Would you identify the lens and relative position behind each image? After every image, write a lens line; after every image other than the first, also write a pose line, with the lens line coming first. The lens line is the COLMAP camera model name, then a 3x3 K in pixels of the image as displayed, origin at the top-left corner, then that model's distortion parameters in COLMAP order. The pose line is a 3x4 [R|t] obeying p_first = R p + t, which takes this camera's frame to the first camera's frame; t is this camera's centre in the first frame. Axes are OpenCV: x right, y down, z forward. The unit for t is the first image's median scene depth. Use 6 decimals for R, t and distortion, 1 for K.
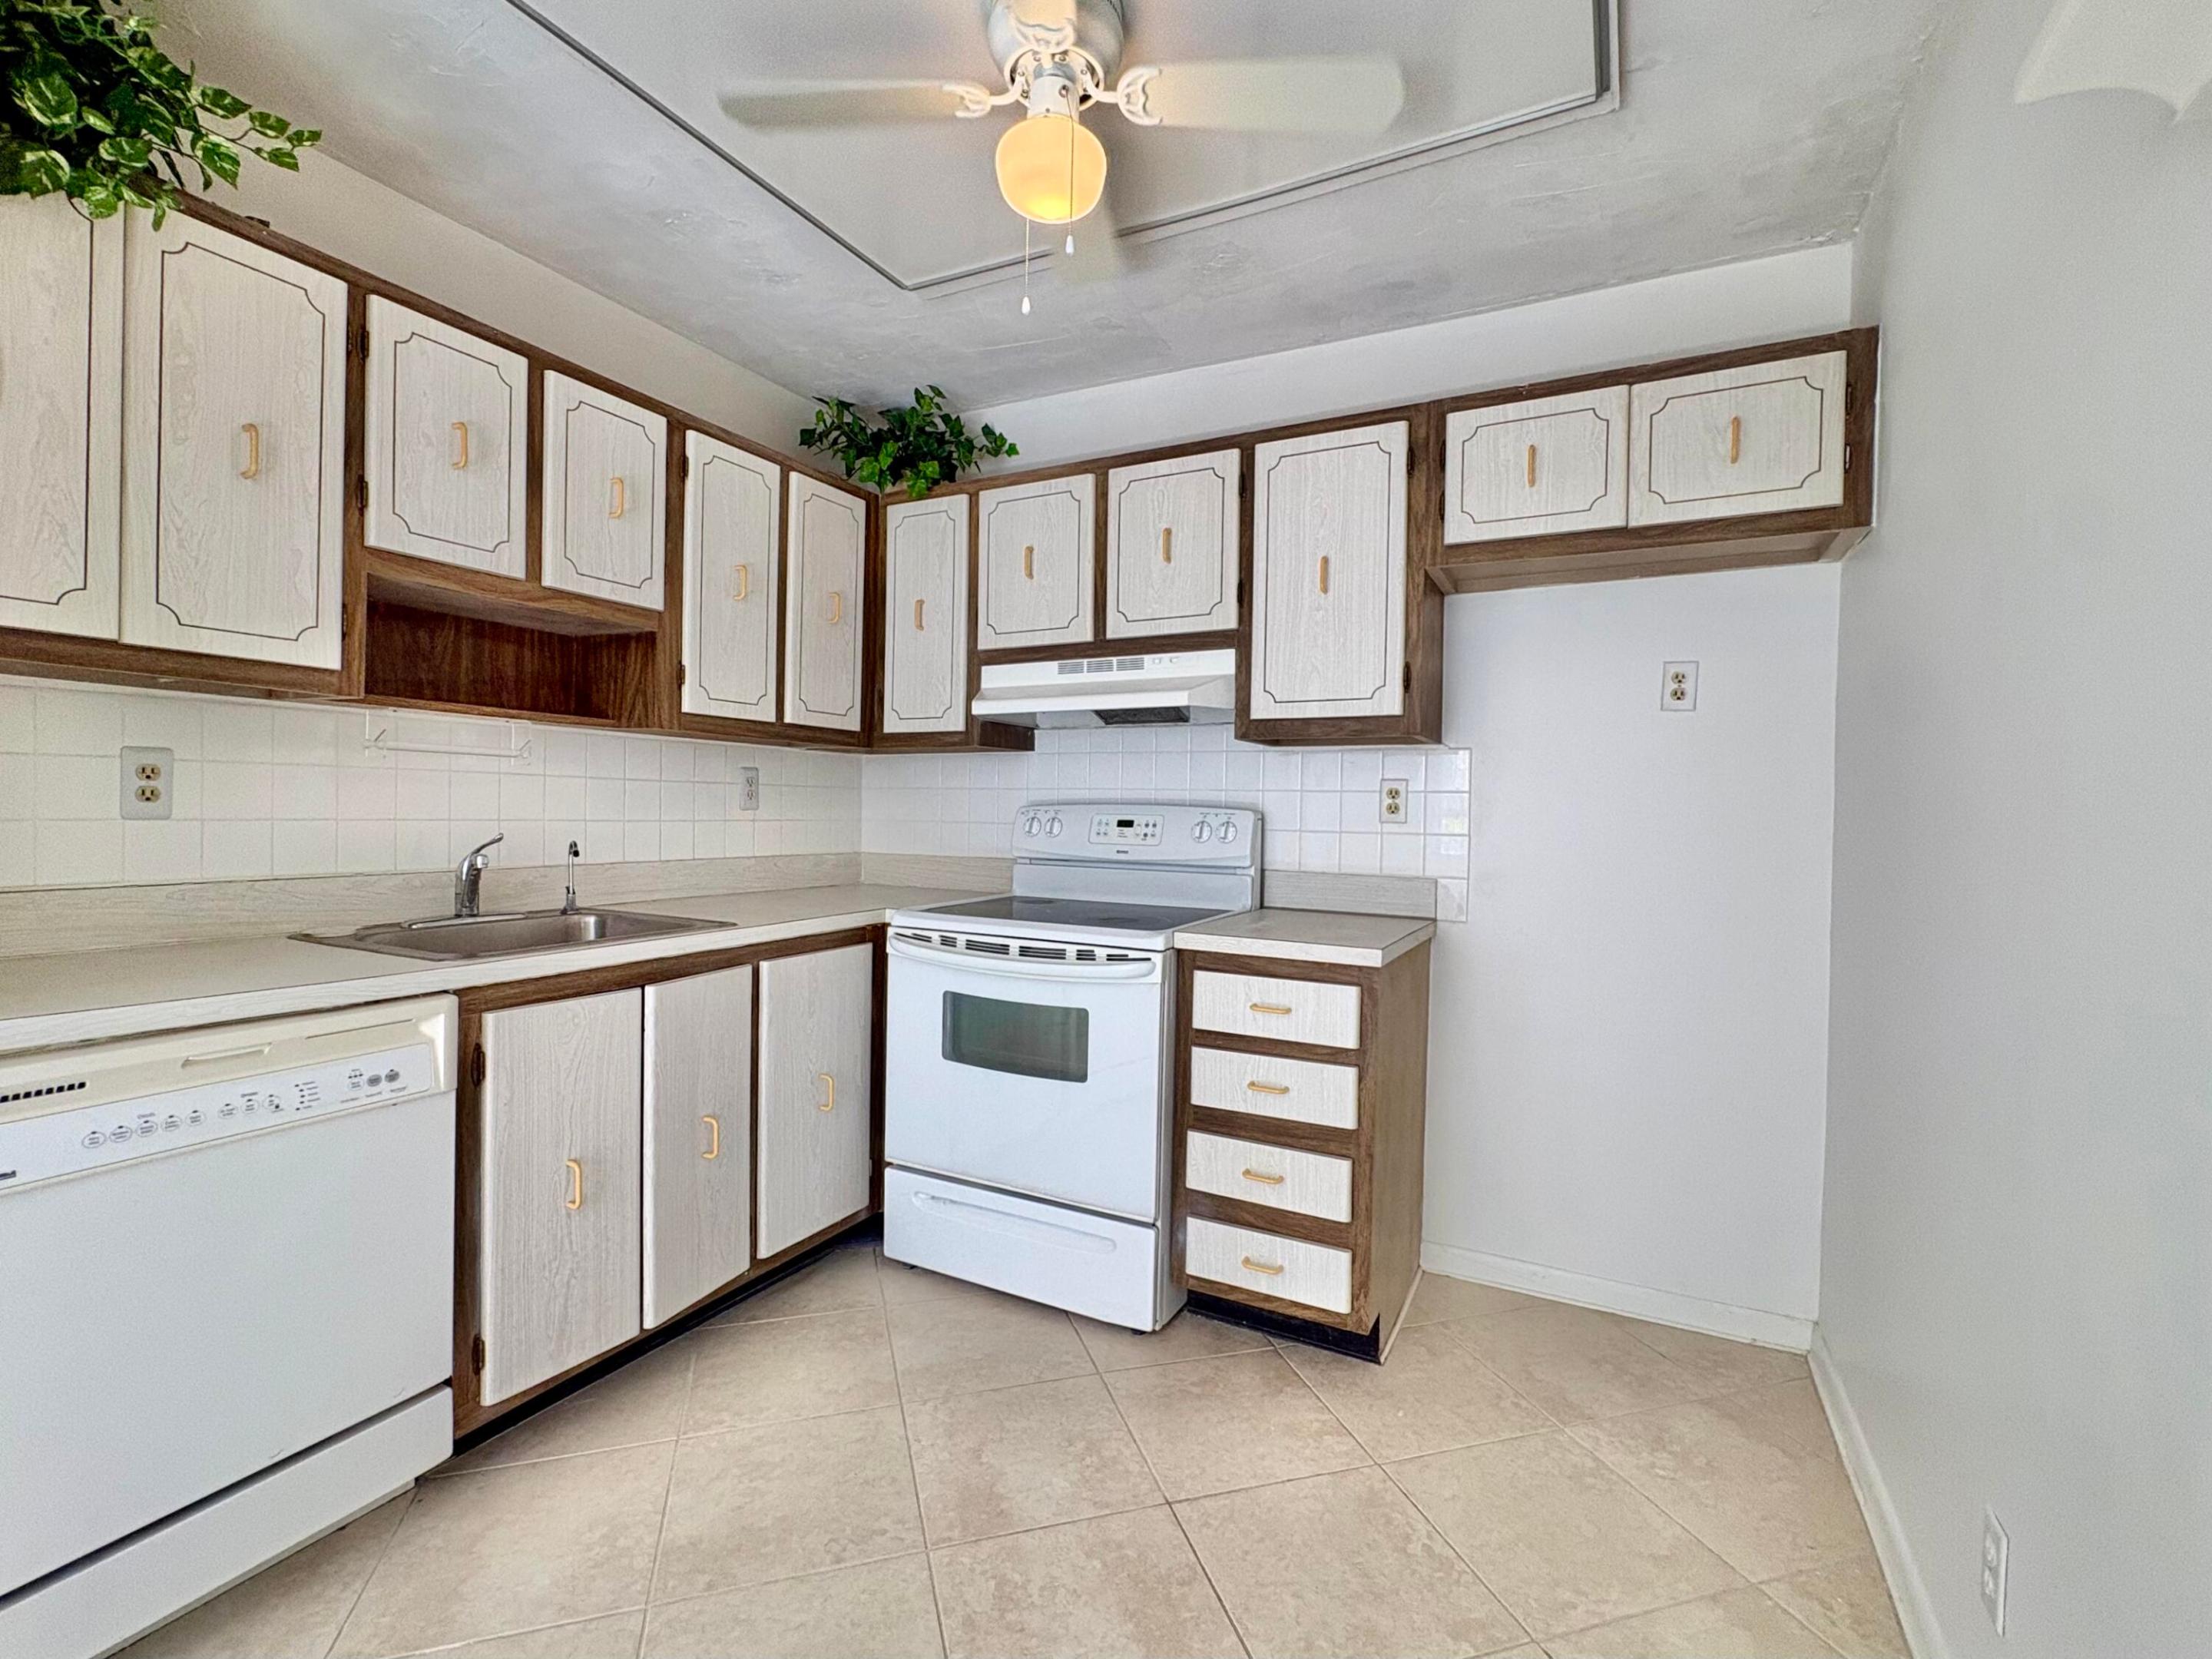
lens RADIAL K [[1002.6, 0, 1098.6], [0, 1002.6, 822.8], [0, 0, 1]] dist [-0.004043, -0.000464]
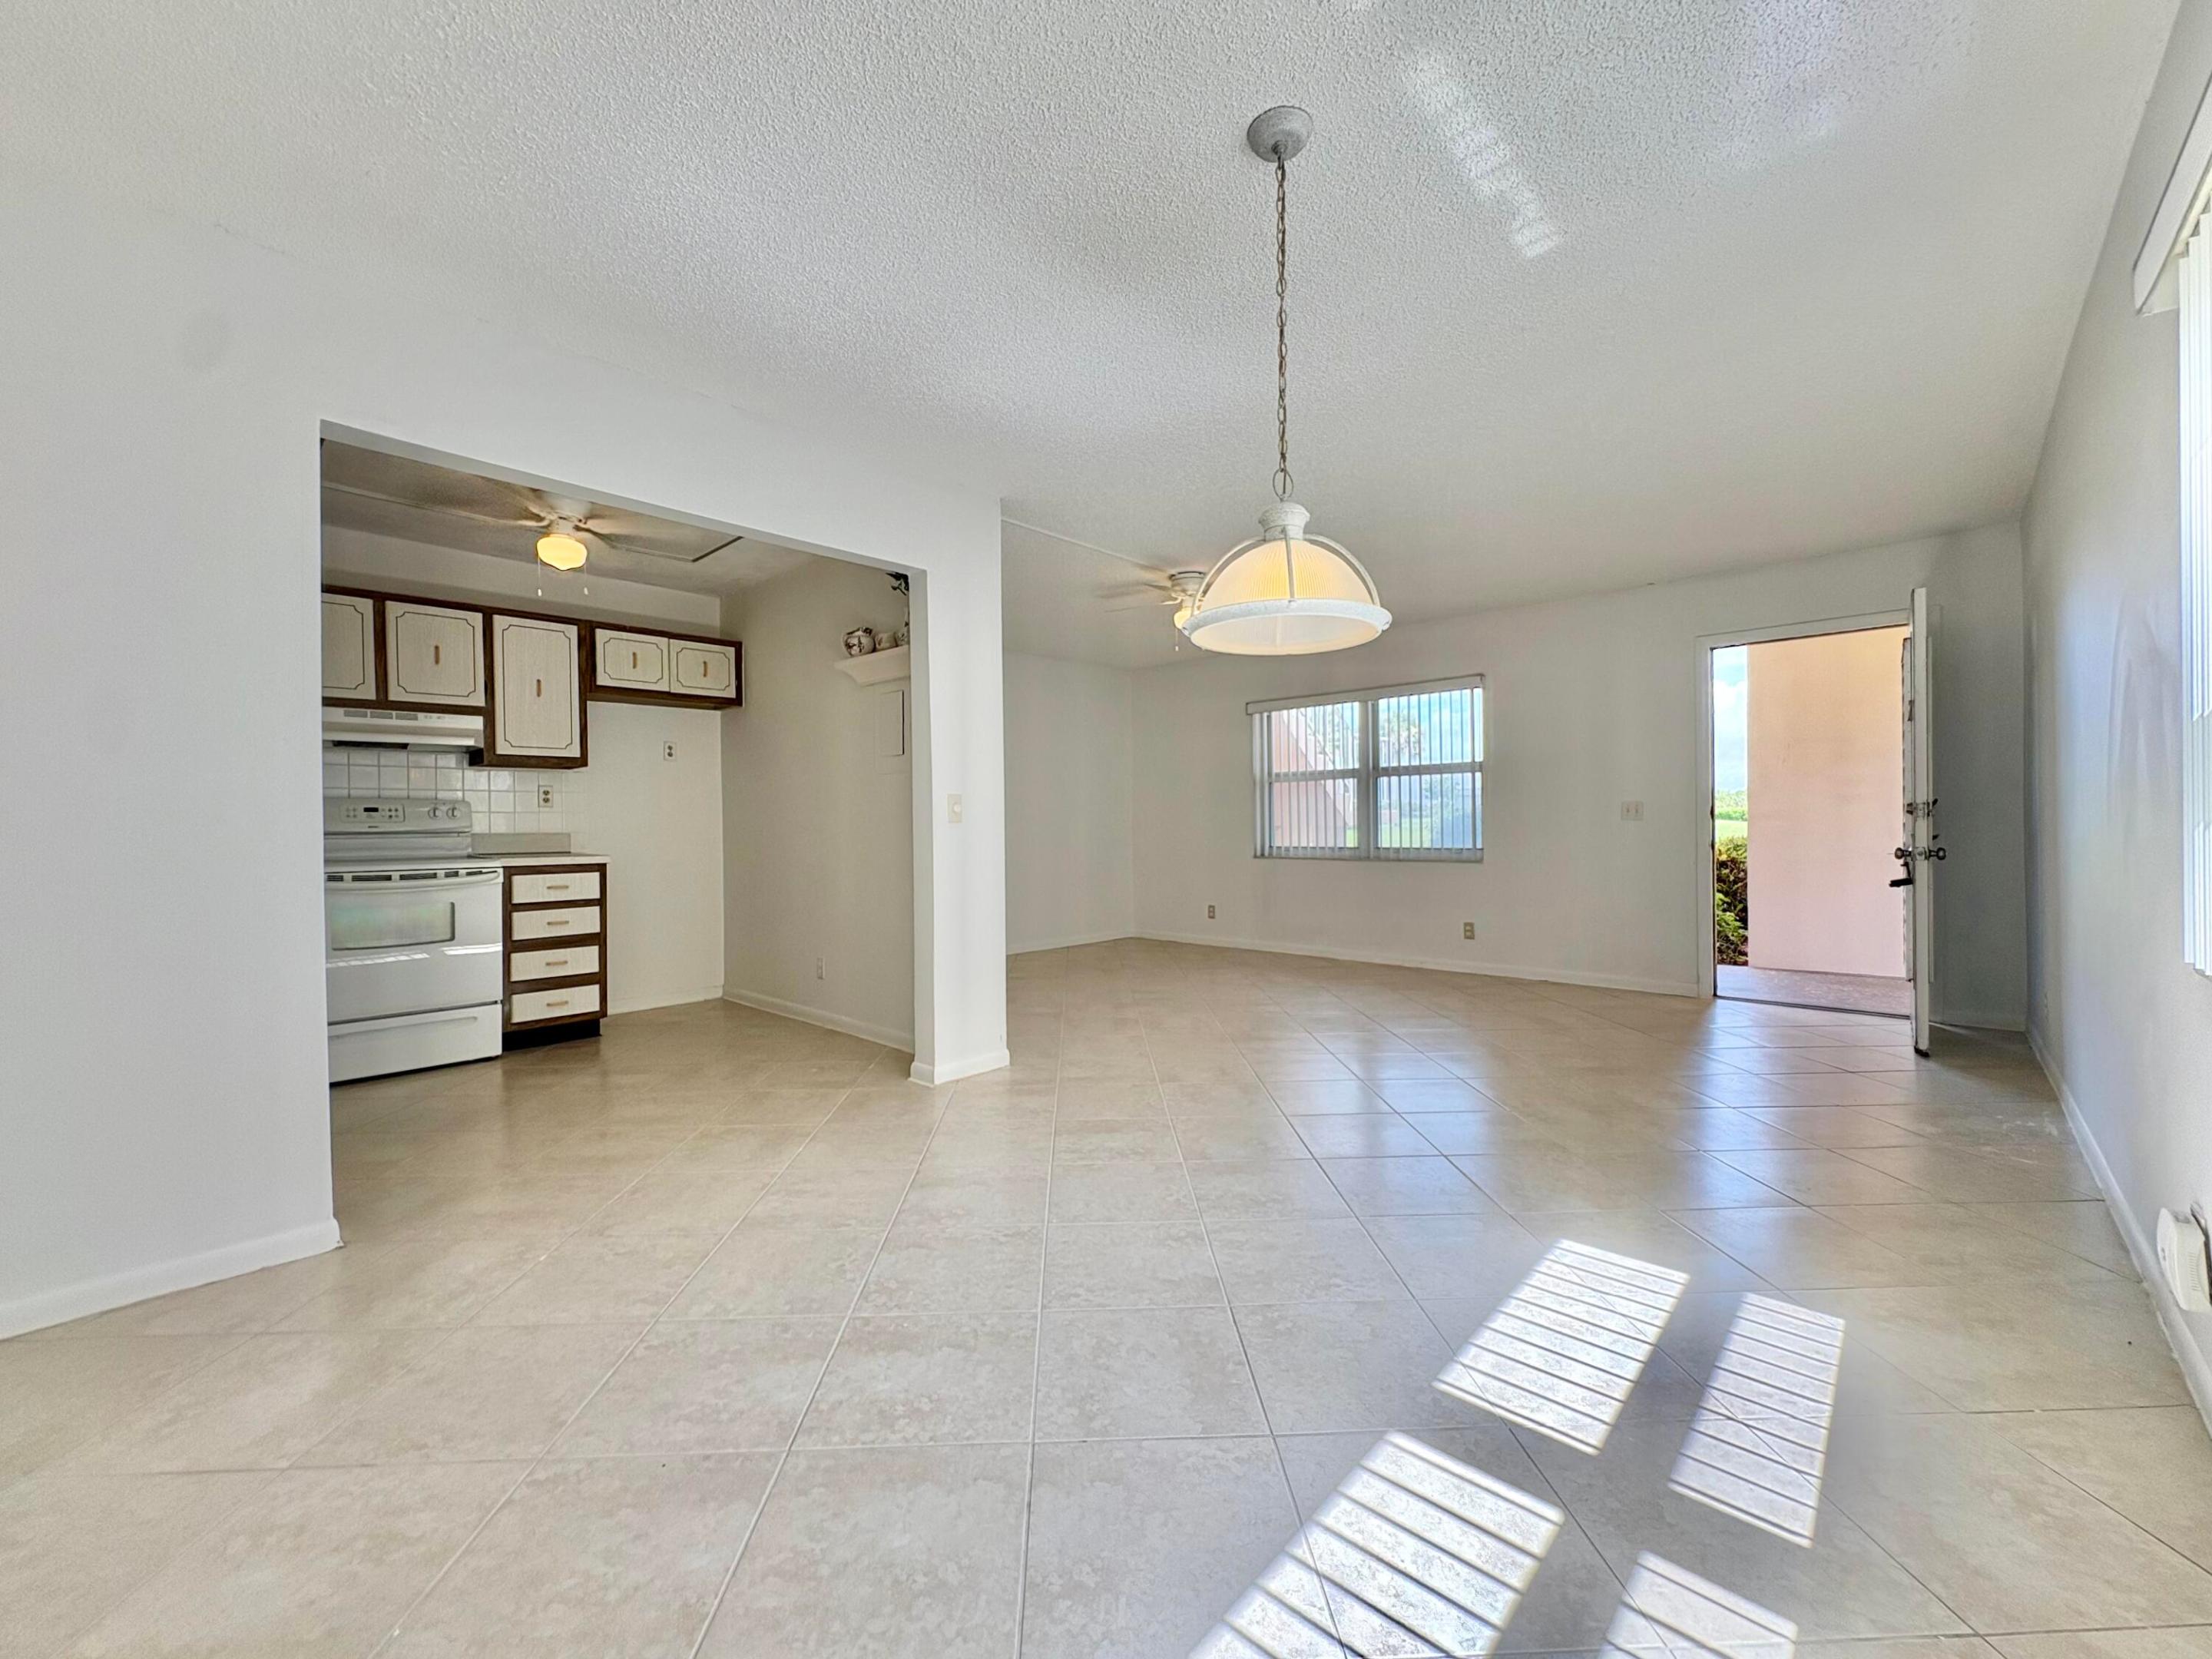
lens RADIAL K [[889.2, 0, 1112.3], [0, 889.2, 826.1], [0, 0, 1]] dist [-0.000474, -0.000023]
pose [[0.260617, -0.023834, 0.965148, -1.323405], [0.027853, 0.999465, 0.017160, 0.045666], [-0.965040, 0.022410, 0.261141, -0.672681]]
